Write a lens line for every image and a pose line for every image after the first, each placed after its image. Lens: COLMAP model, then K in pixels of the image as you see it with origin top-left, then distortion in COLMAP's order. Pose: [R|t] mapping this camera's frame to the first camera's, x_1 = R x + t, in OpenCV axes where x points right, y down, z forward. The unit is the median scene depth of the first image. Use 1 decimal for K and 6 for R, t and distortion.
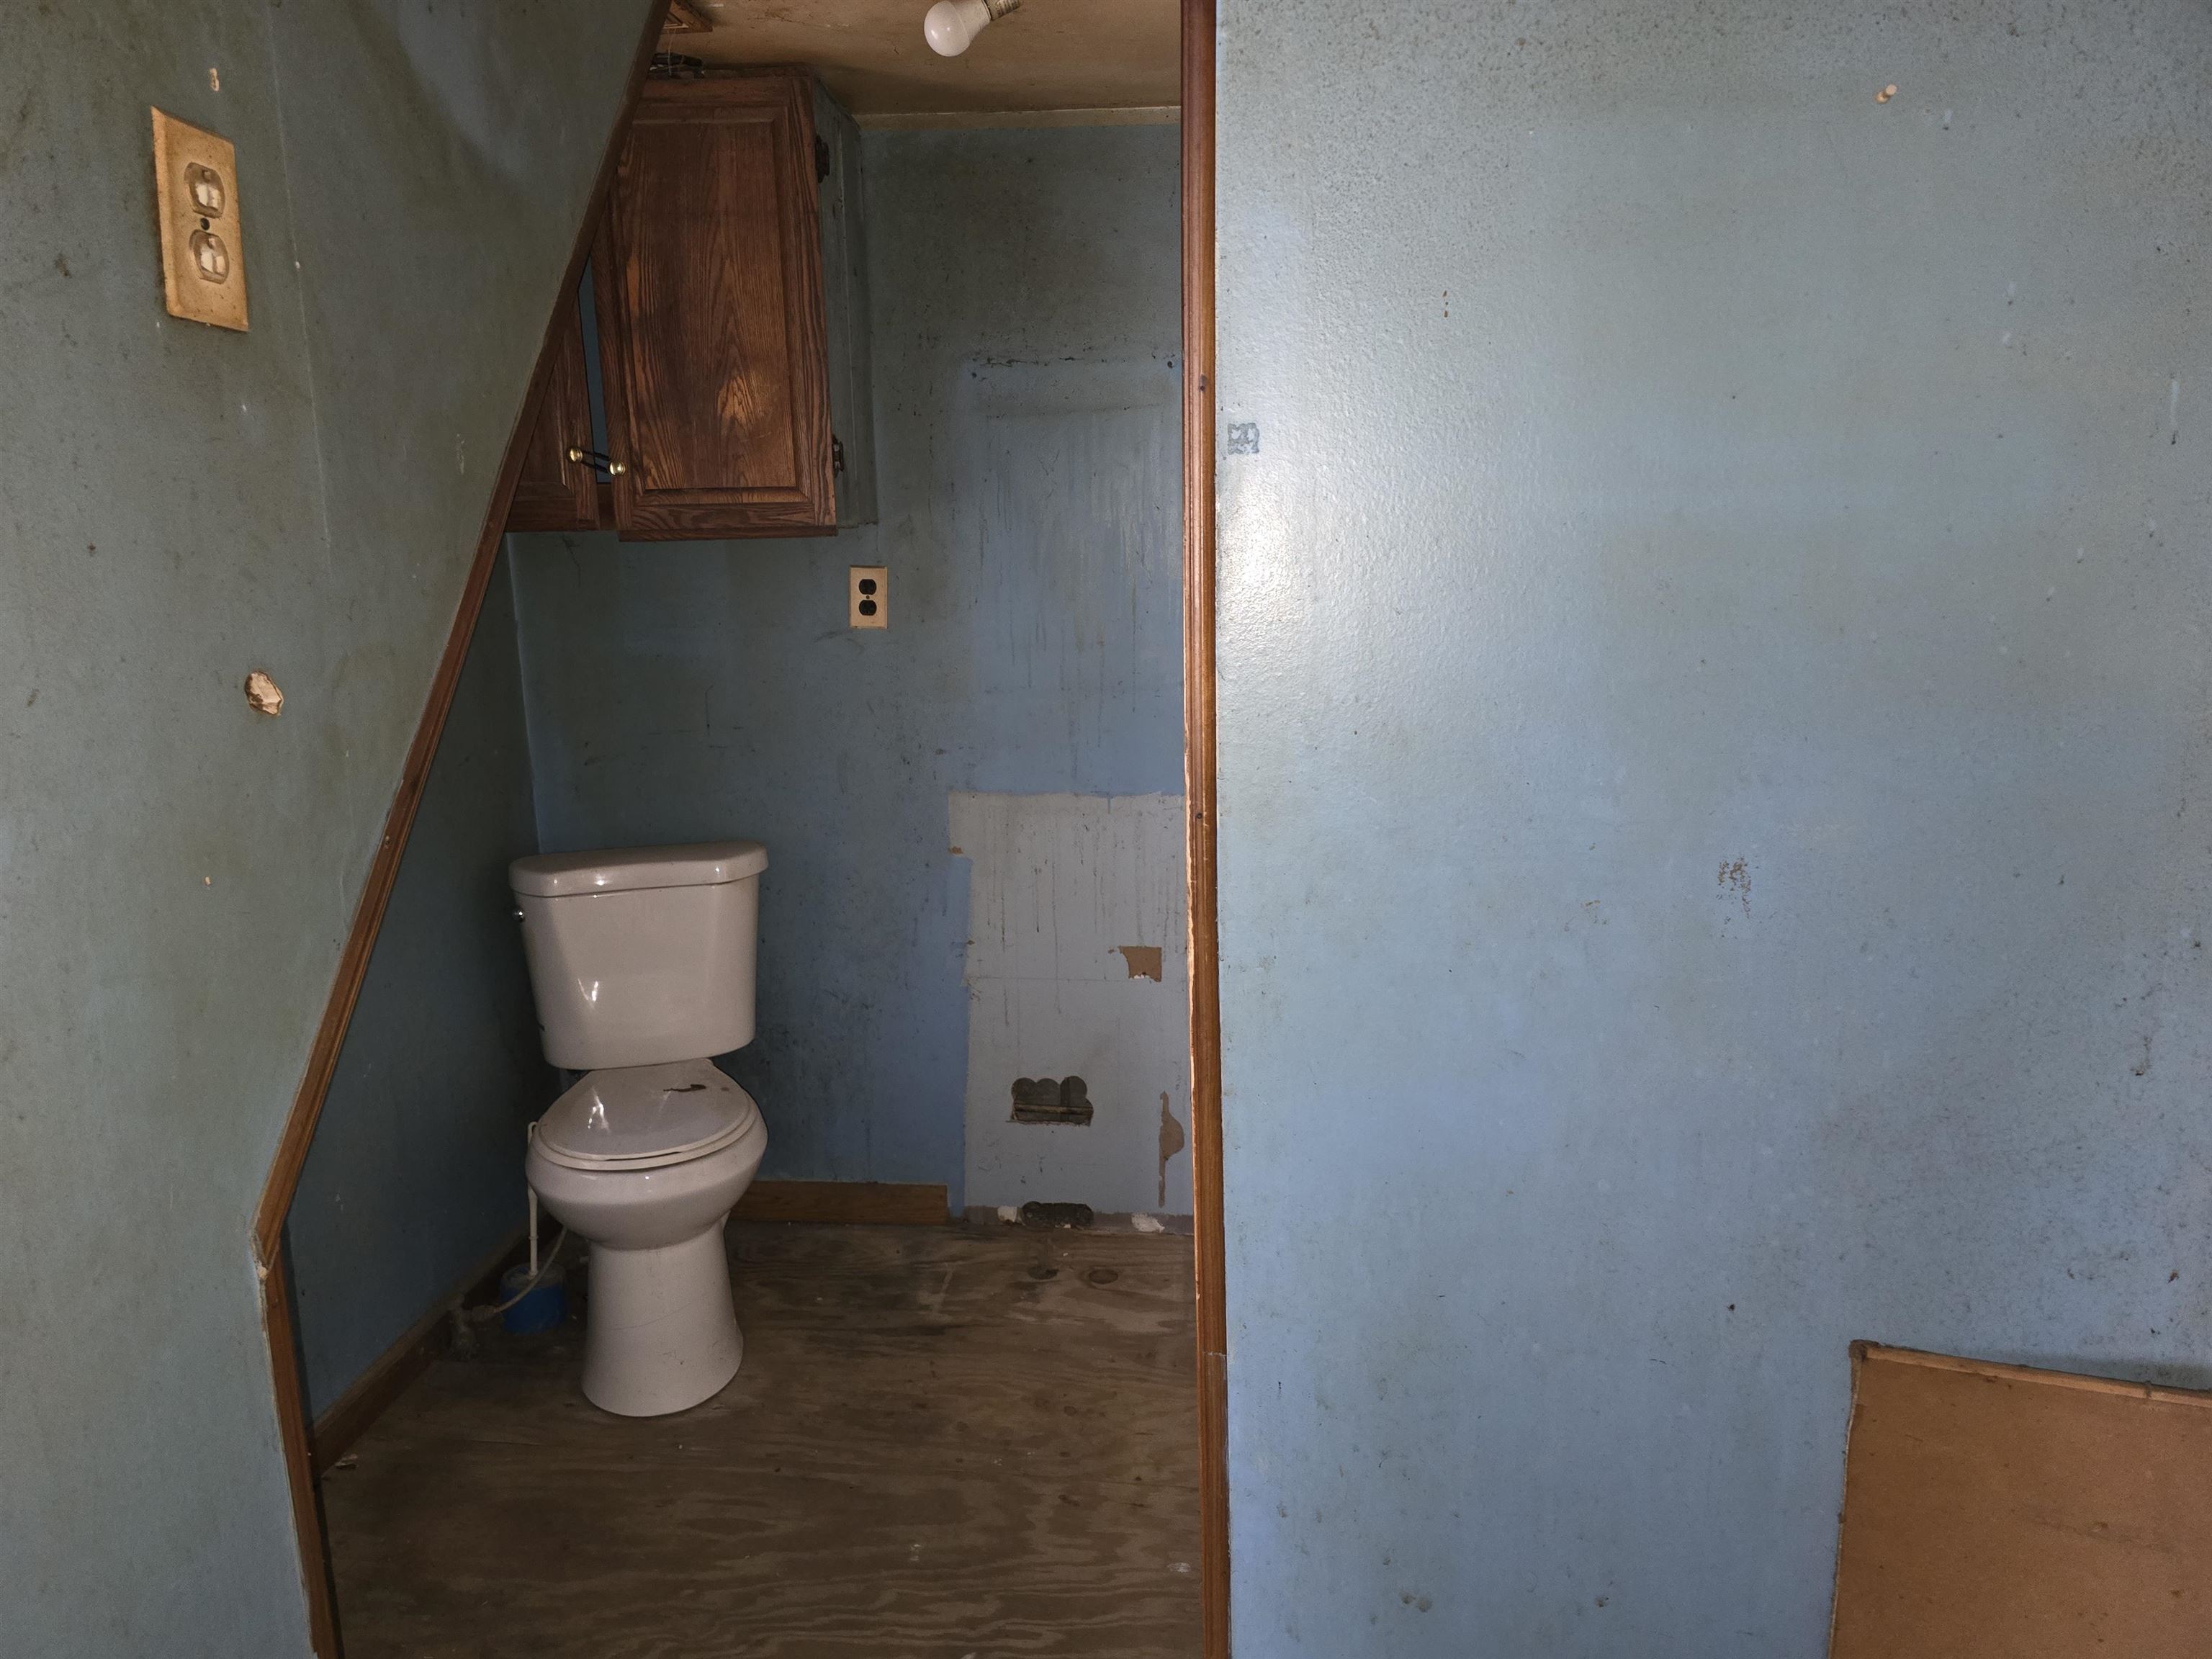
lens RADIAL K [[1458.4, 0, 1117.9], [0, 1458.4, 822.8], [0, 0, 1]] dist [0.023449, -0.023956]
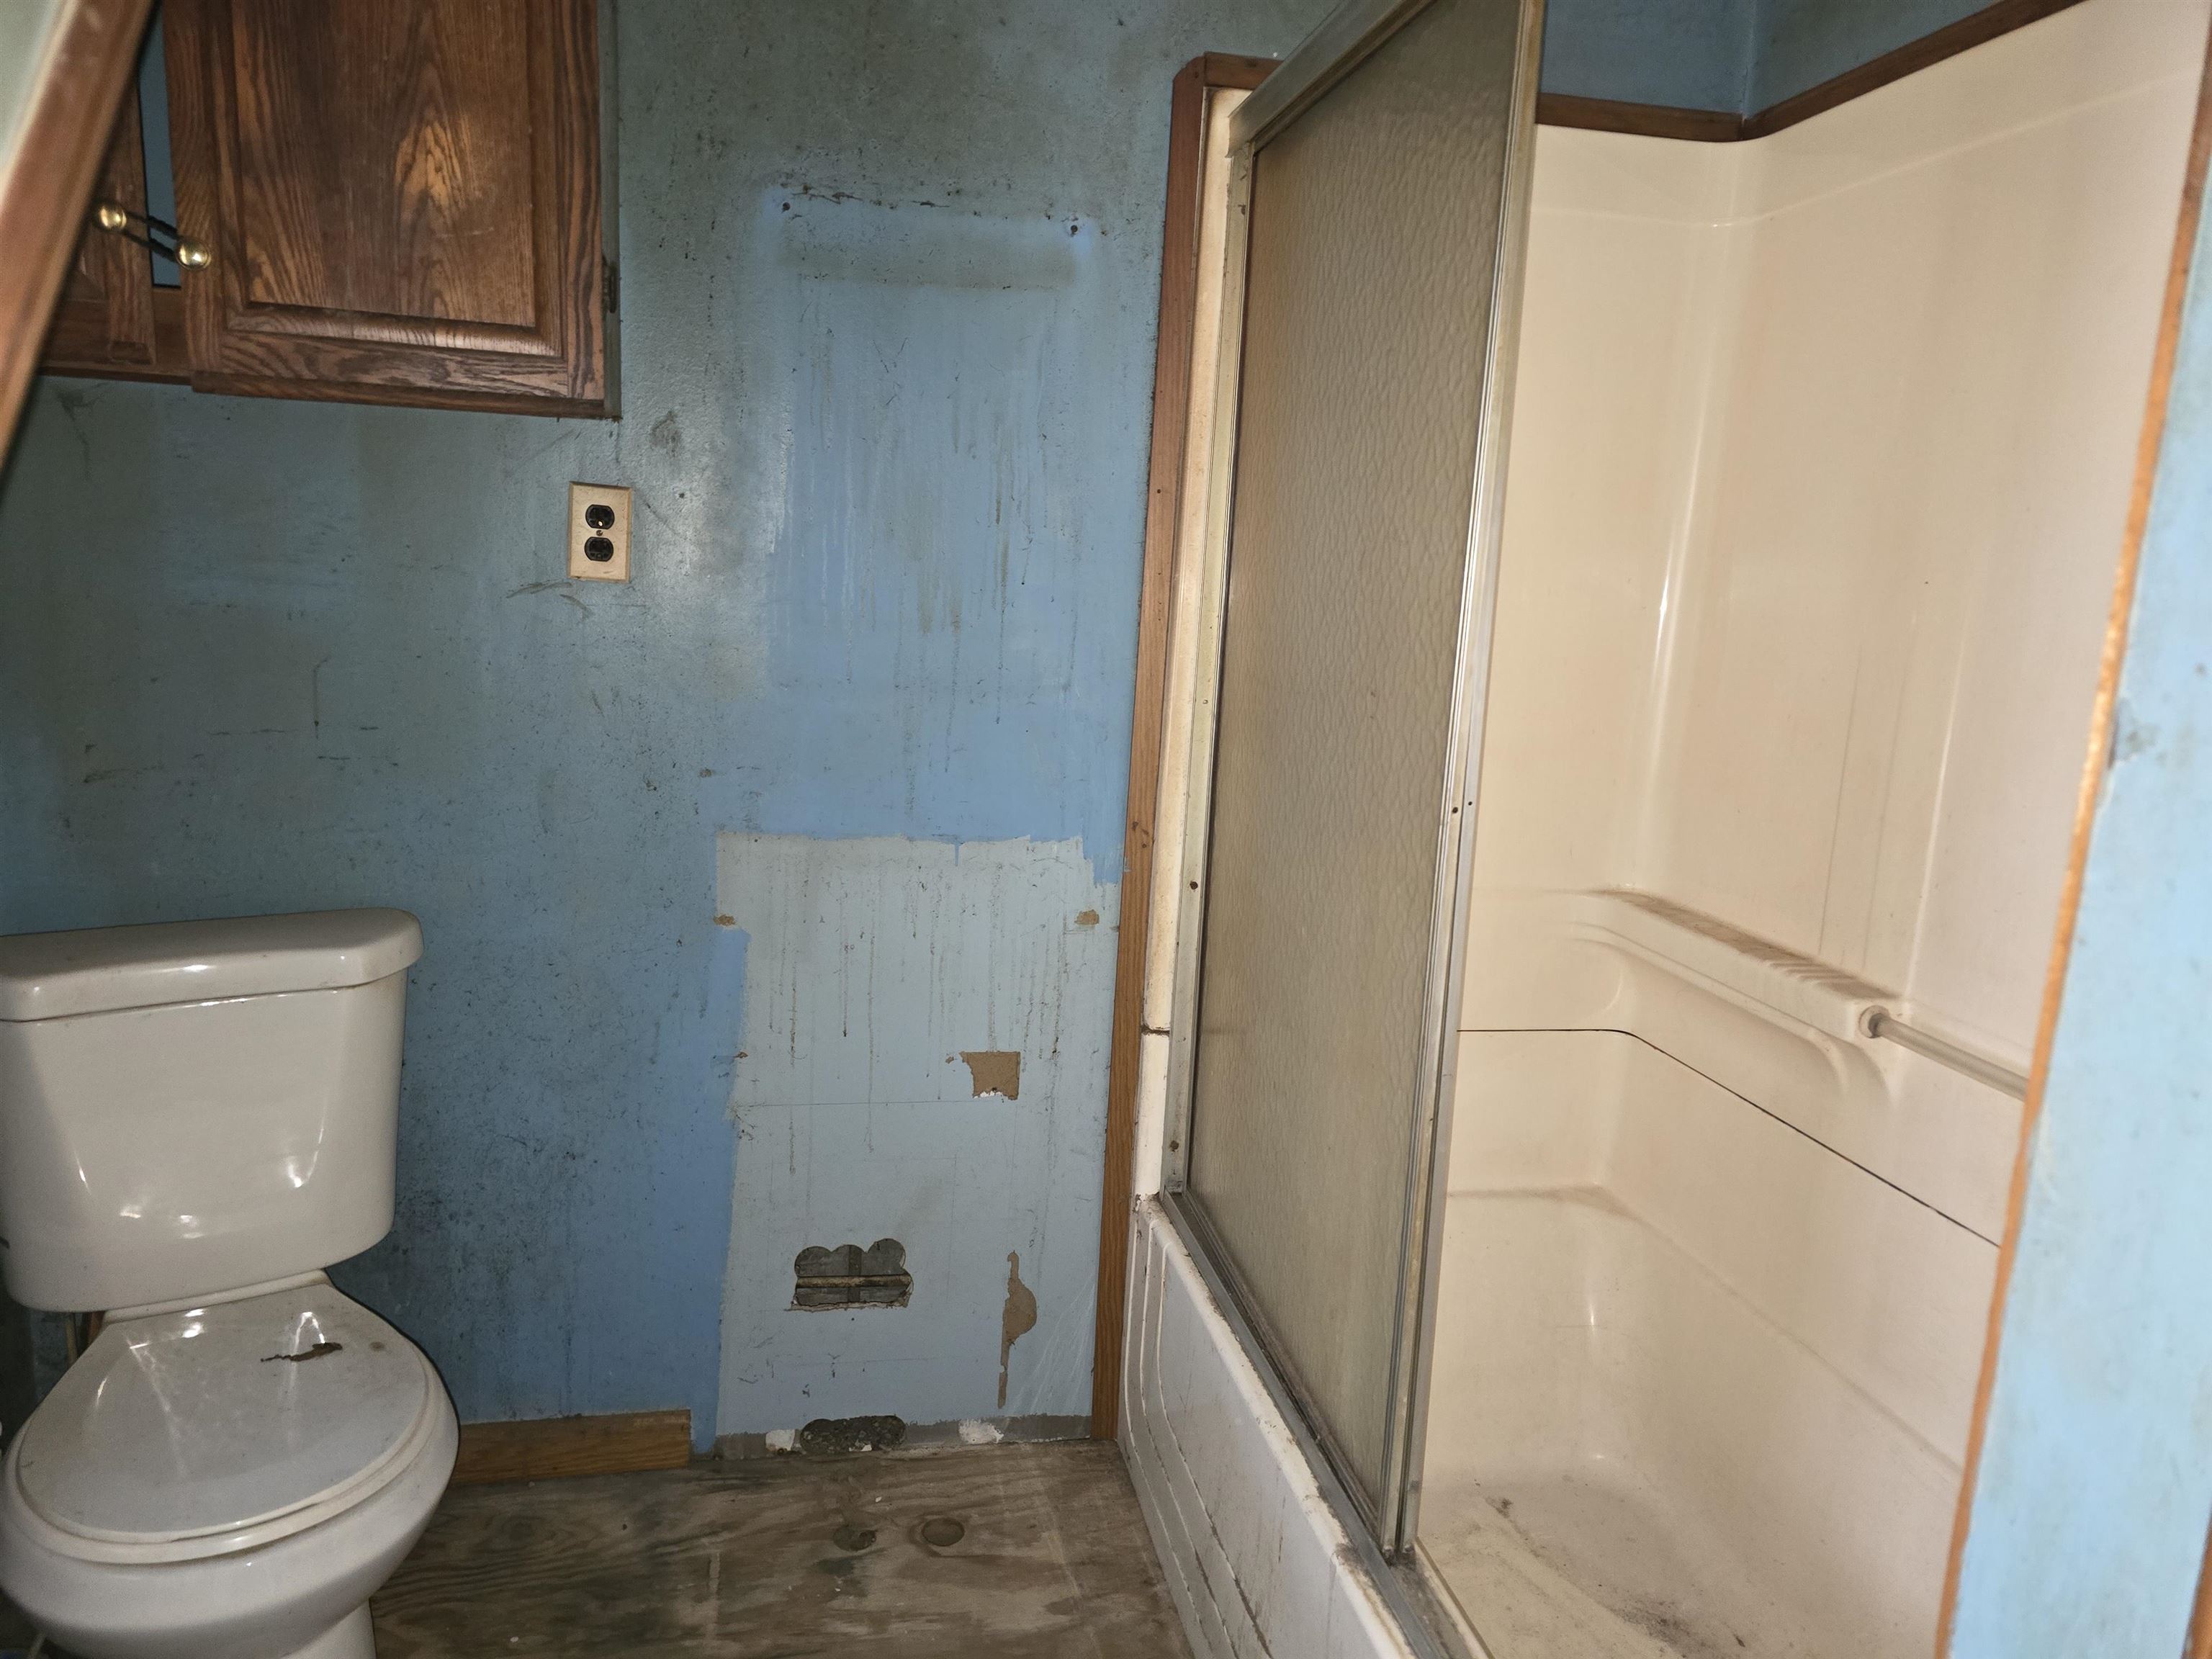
lens RADIAL K [[1458.4, 0, 1100.0], [0, 1458.4, 822.8], [0, 0, 1]] dist [0.023449, -0.023956]
pose [[0.954857, 0.009504, 0.296914, -0.150694], [-0.008566, 0.999953, -0.004462, -0.025072], [-0.296943, 0.001717, 0.954894, 0.314285]]
